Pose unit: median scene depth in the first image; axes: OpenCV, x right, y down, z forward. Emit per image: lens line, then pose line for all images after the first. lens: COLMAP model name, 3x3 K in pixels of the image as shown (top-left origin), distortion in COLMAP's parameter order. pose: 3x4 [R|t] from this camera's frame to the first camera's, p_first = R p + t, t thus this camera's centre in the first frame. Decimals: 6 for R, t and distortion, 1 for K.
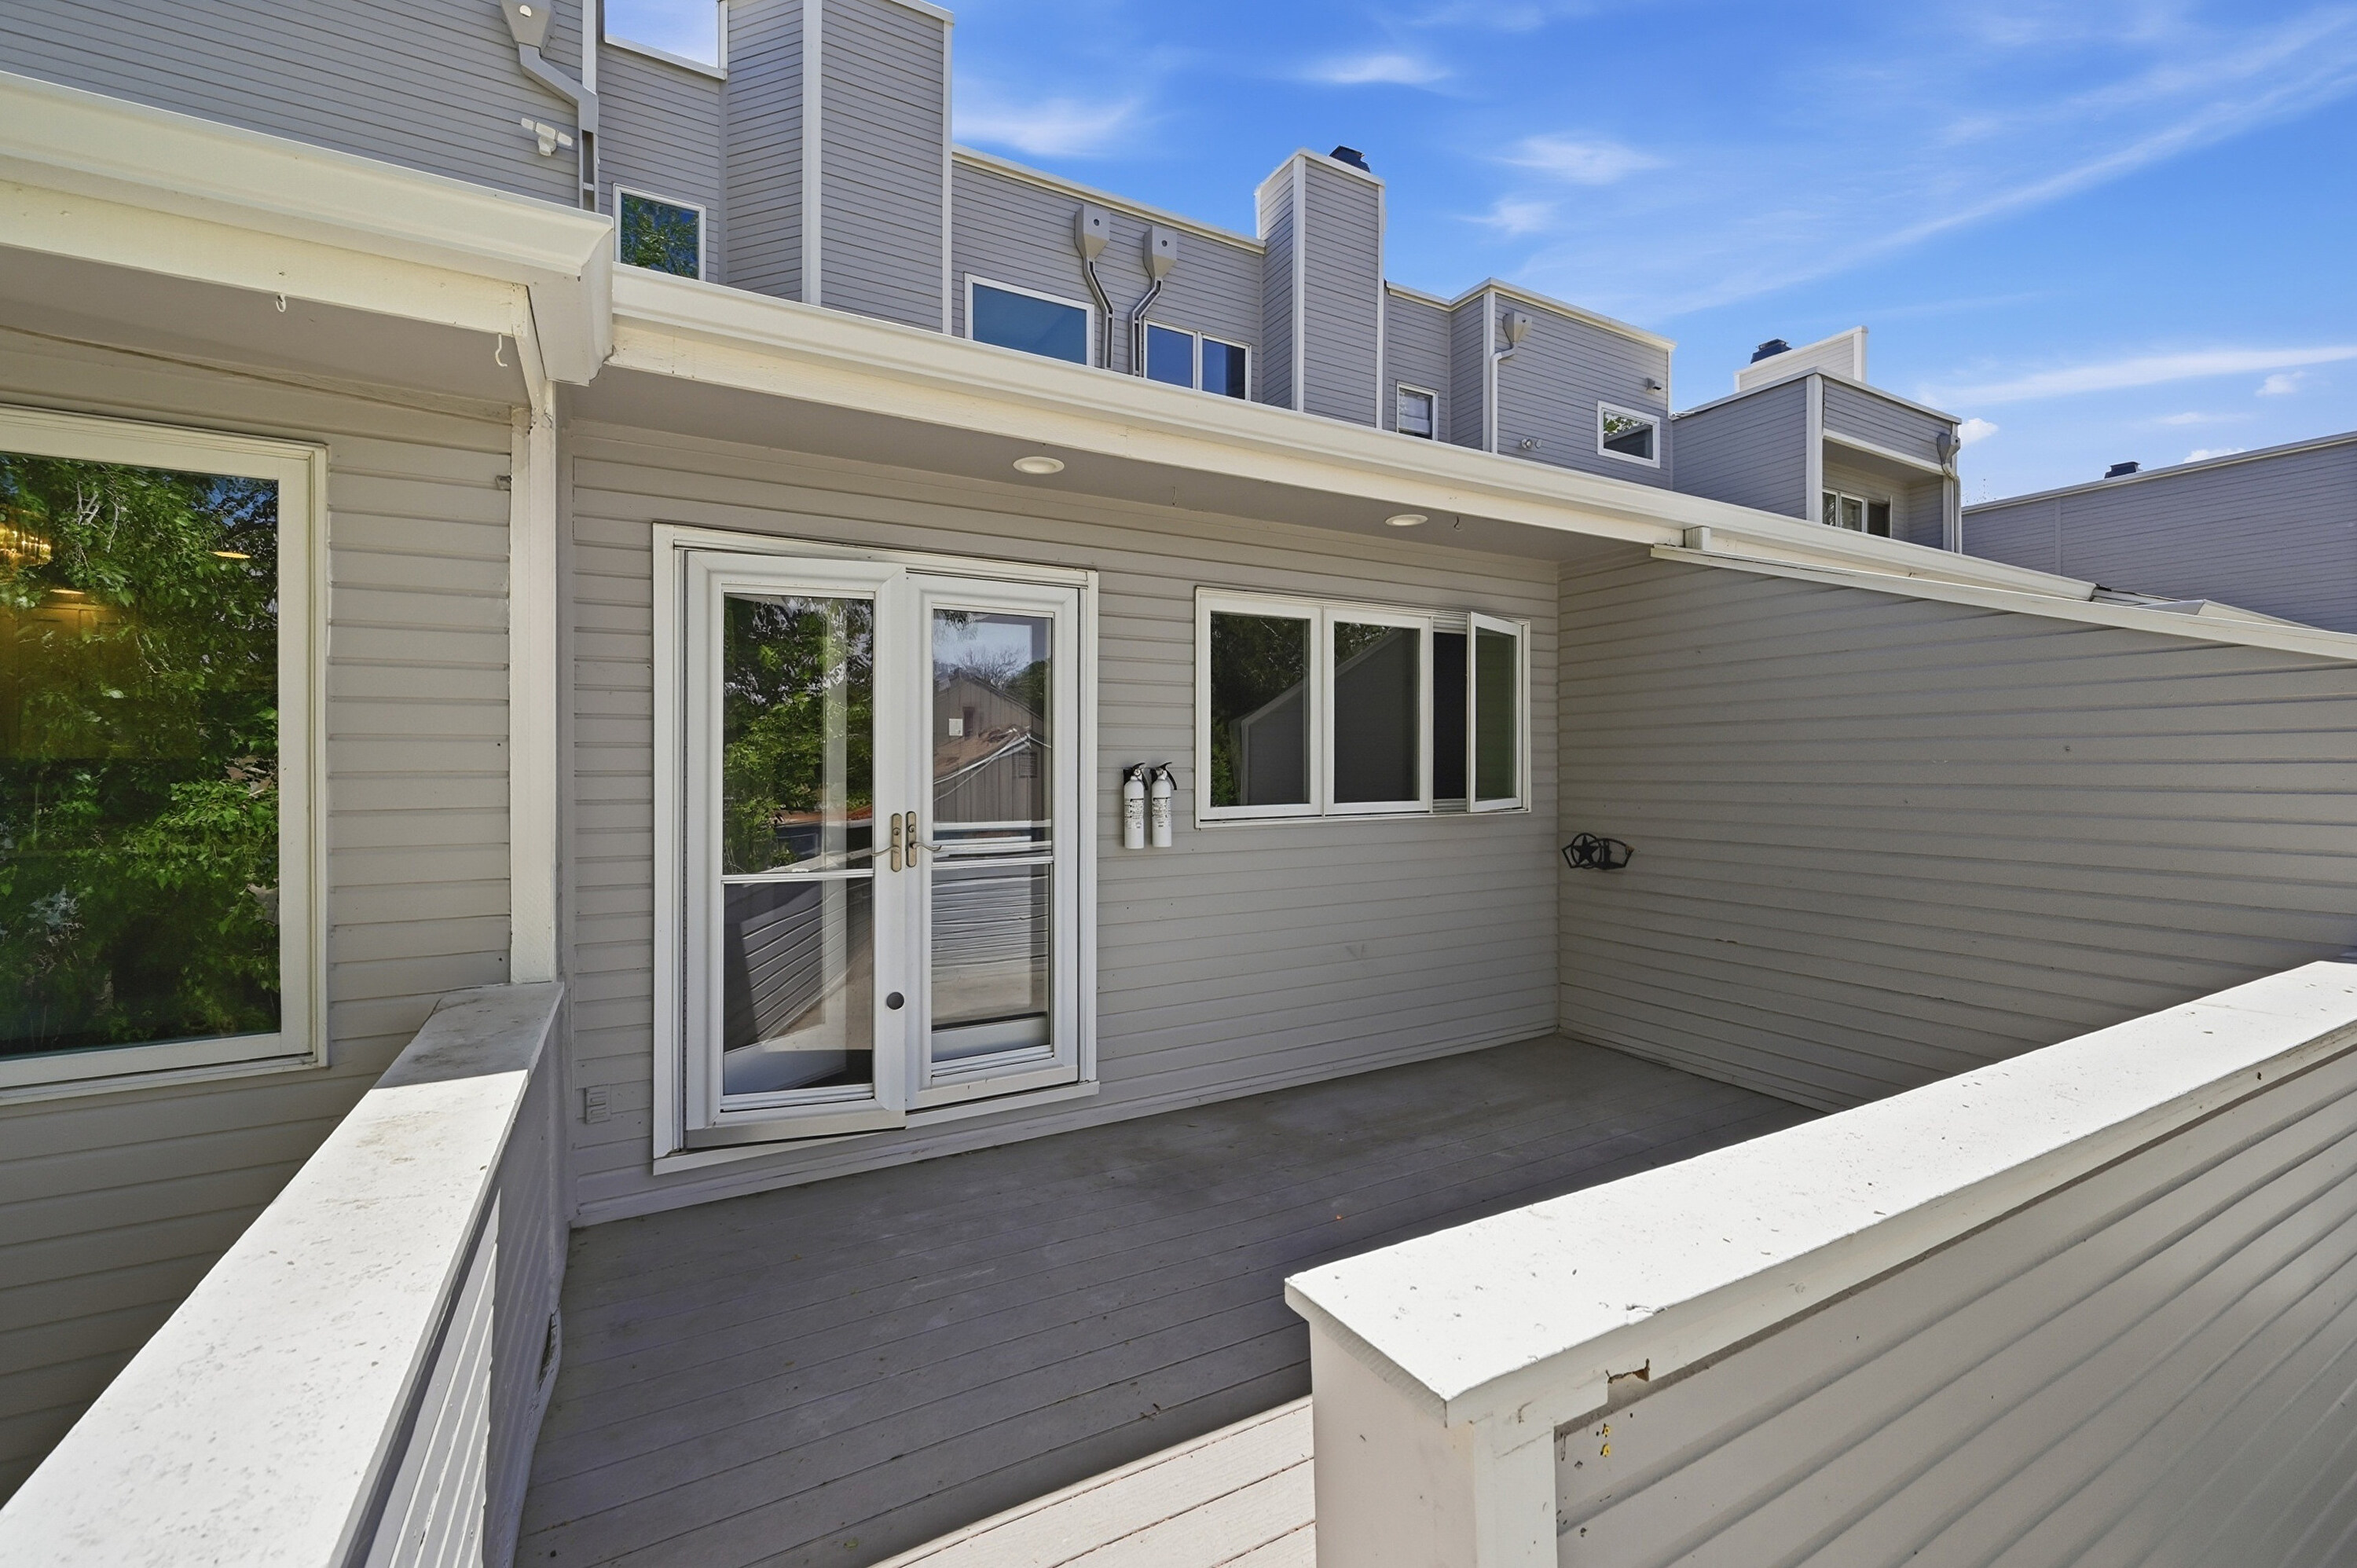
lens RADIAL K [[939.7, 0, 1171.3], [0, 939.7, 773.3], [0, 0, 1]] dist [-0.000156, -0.000013]
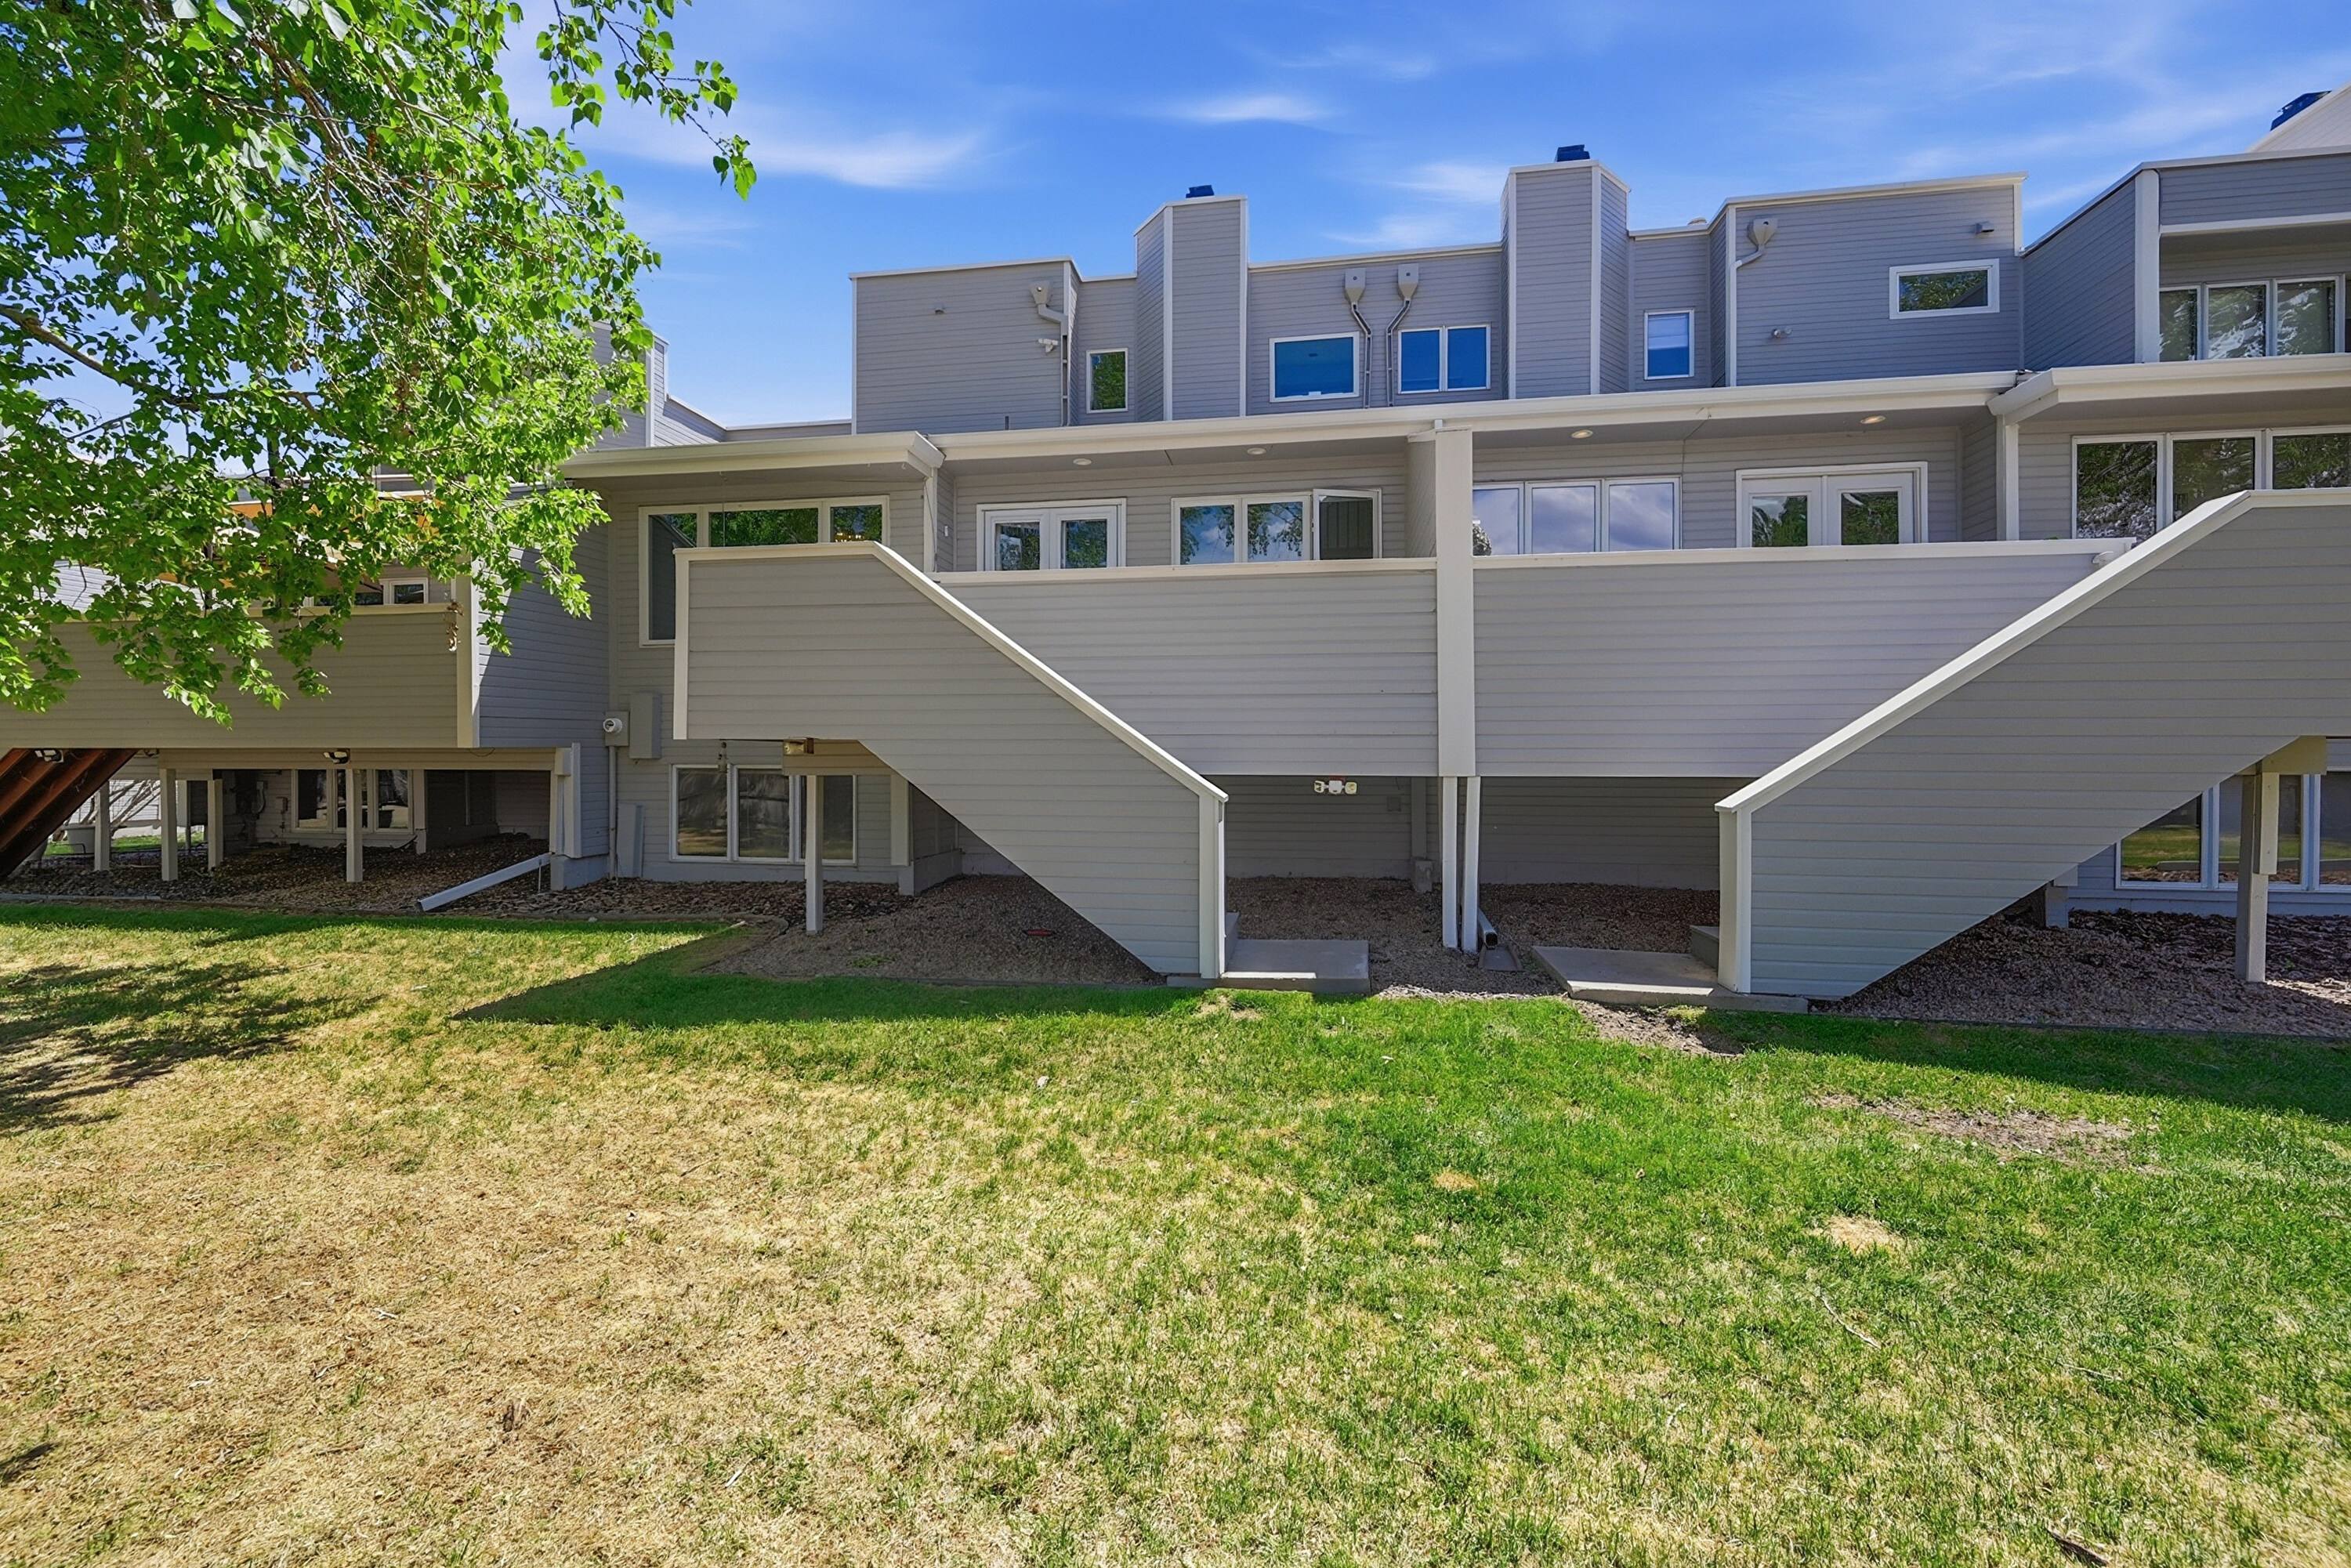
lens RADIAL K [[937.4, 0, 1168.3], [0, 937.4, 773.3], [0, 0, 1]] dist [-0.000156, -0.000013]
pose [[0.791569, 0.007885, -0.611030, 0.830903], [-0.008205, 0.999964, 0.002274, 0.276252], [0.611025, 0.003214, 0.791605, -0.491312]]
